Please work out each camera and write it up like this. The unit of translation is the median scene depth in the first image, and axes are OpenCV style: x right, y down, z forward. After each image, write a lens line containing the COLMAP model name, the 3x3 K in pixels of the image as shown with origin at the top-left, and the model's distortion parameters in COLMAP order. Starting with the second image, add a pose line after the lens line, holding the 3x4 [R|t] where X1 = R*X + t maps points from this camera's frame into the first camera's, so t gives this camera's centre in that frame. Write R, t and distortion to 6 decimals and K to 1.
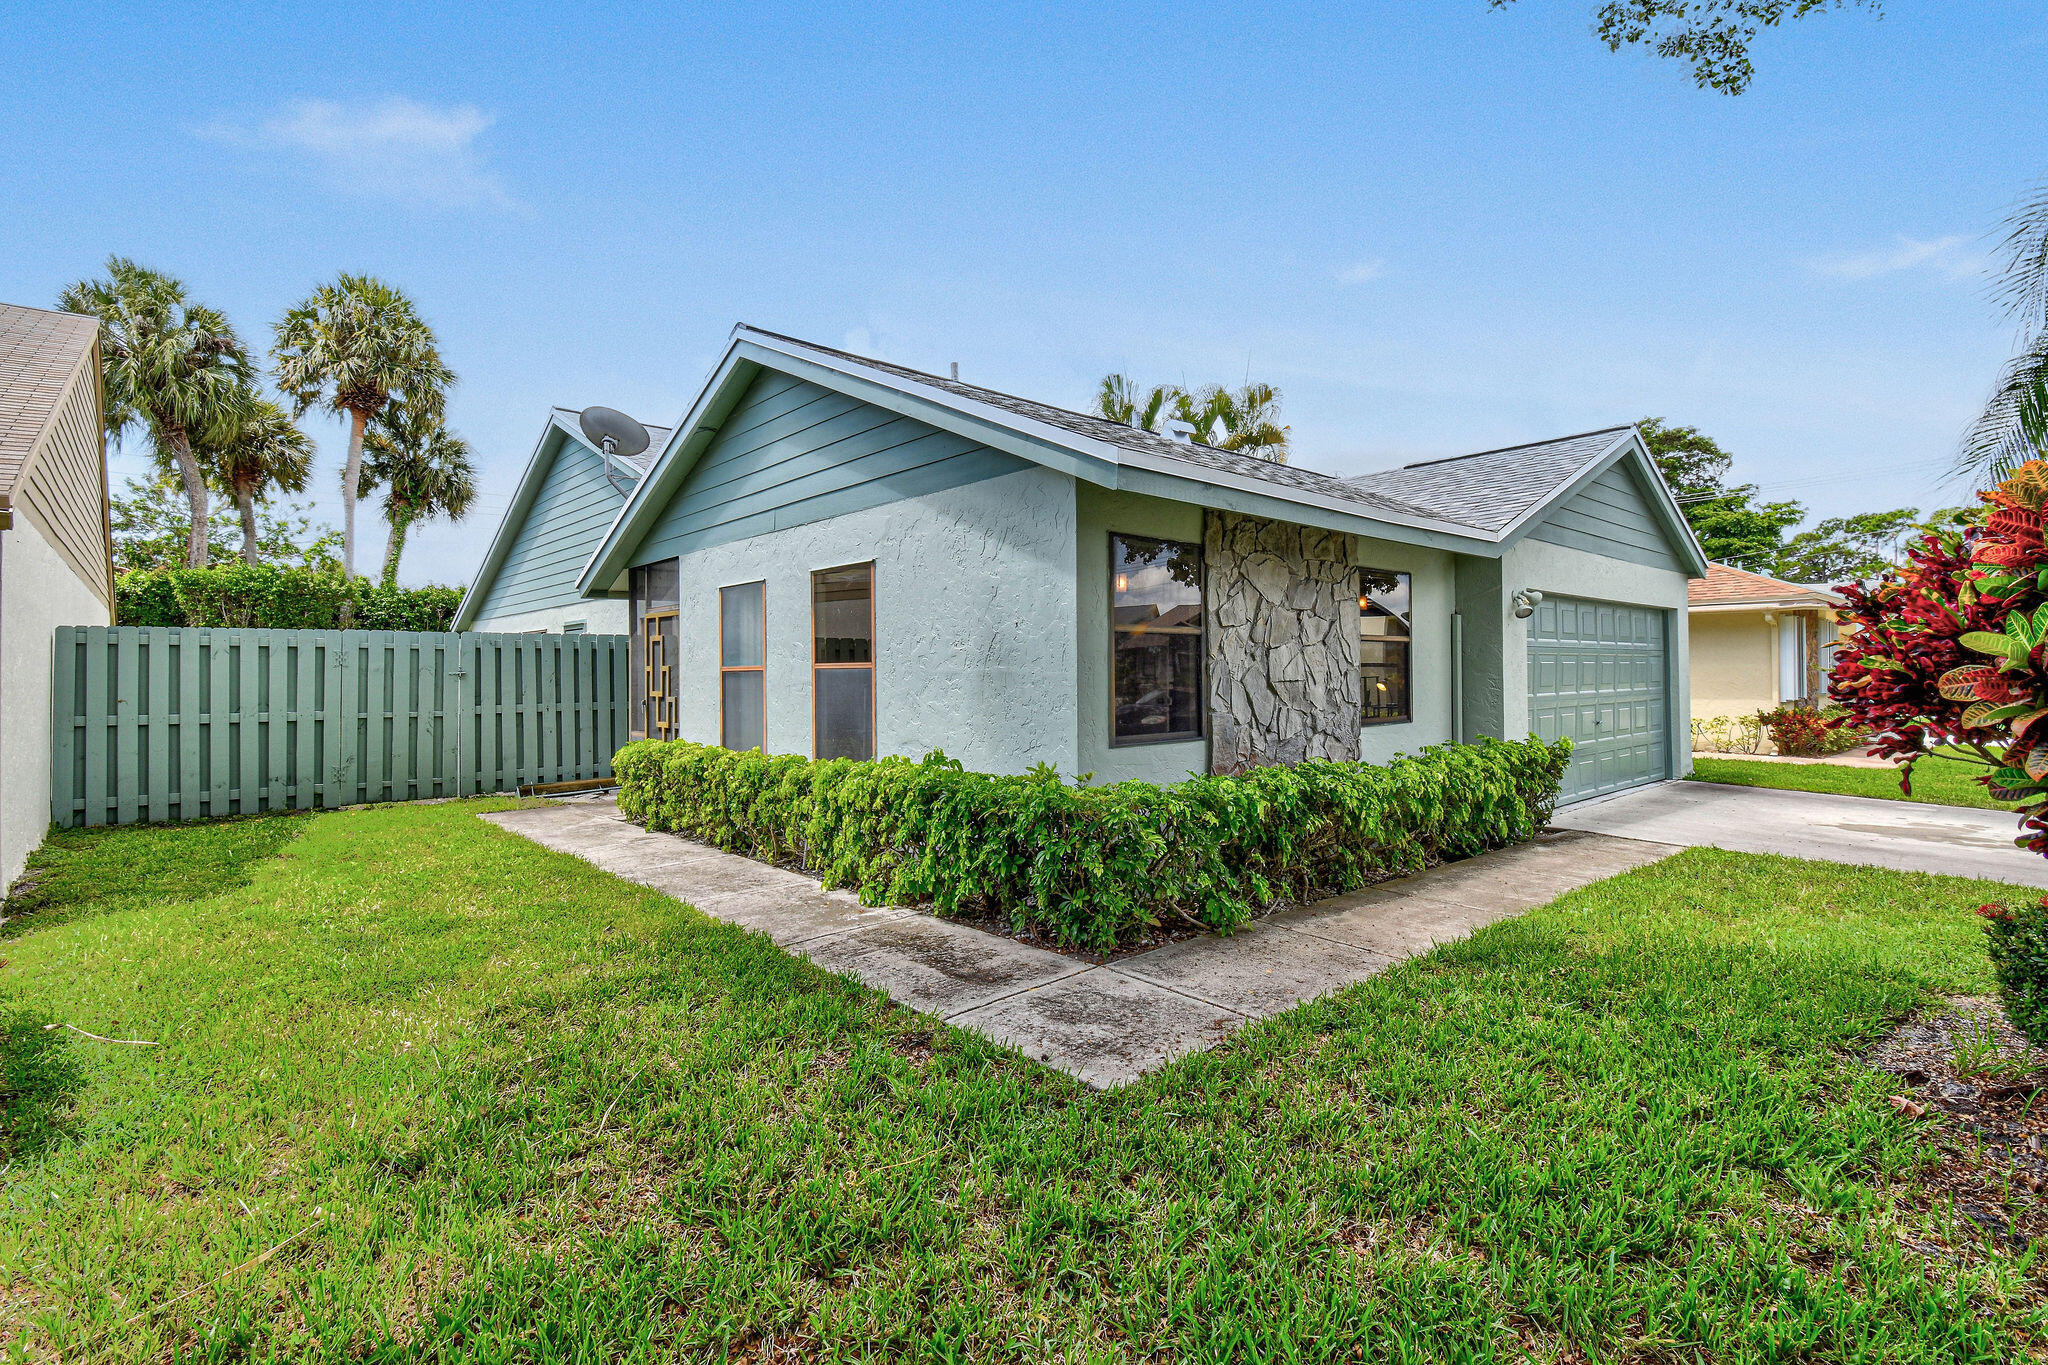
lens RADIAL K [[926.5, 0, 1009.4], [0, 926.5, 680.6], [0, 0, 1]] dist [-0.003167, -0.000114]
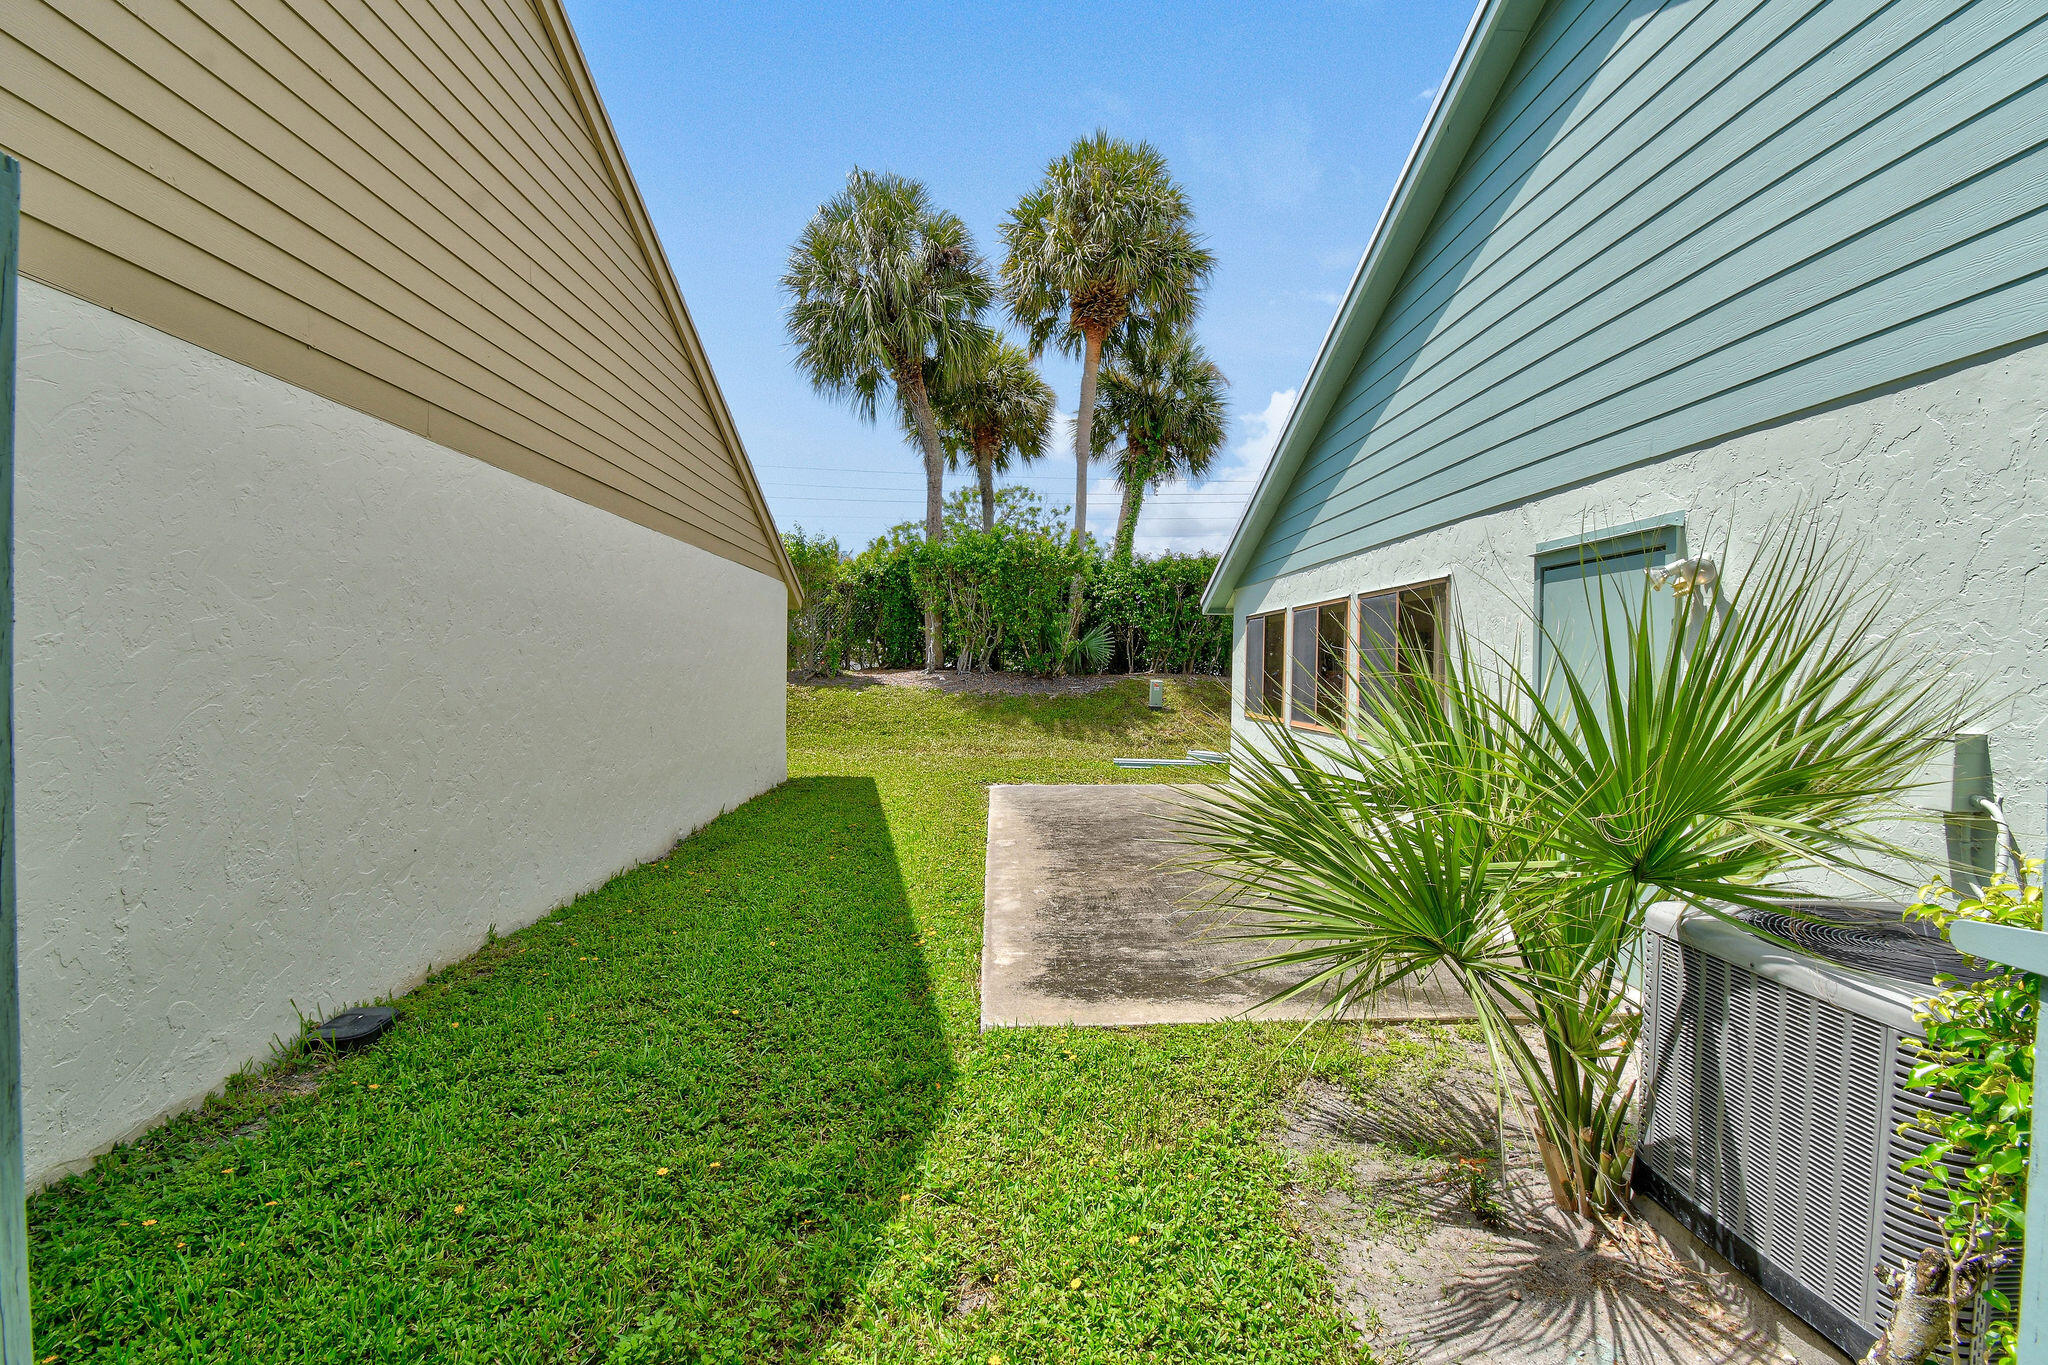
lens RADIAL K [[926.5, 0, 1020.3], [0, 926.5, 687.7], [0, 0, 1]] dist [-0.003167, -0.000114]
pose [[0.764457, 0.027745, -0.644077, -0.236216], [-0.021368, 0.999615, 0.017699, -0.005451], [0.644320, 0.000233, 0.764756, 0.355638]]
